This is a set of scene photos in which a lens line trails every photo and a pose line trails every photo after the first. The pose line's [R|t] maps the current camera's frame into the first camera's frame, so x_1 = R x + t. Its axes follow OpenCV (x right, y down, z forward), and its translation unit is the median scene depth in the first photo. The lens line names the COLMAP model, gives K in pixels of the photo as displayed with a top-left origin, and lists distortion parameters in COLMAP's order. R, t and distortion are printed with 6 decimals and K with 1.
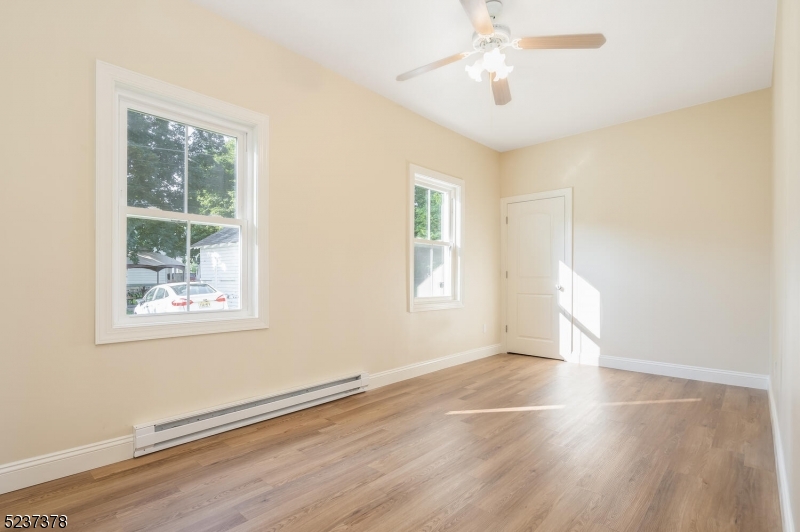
lens RADIAL K [[371.6, 0, 388.3], [0, 371.6, 279.2], [0, 0, 1]] dist [-0.010438, 0.000046]
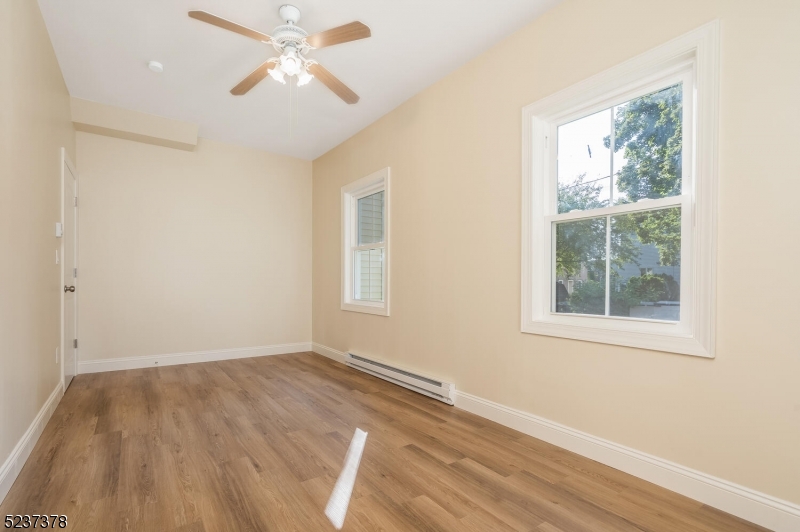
lens RADIAL K [[371.6, 0, 388.3], [0, 371.6, 279.2], [0, 0, 1]] dist [-0.010438, 0.000046]
pose [[-0.181865, -0.010671, -0.983266, 1.073171], [-0.008258, 0.999922, -0.009324, 0.008640], [0.983289, 0.006424, -0.181939, 1.276645]]
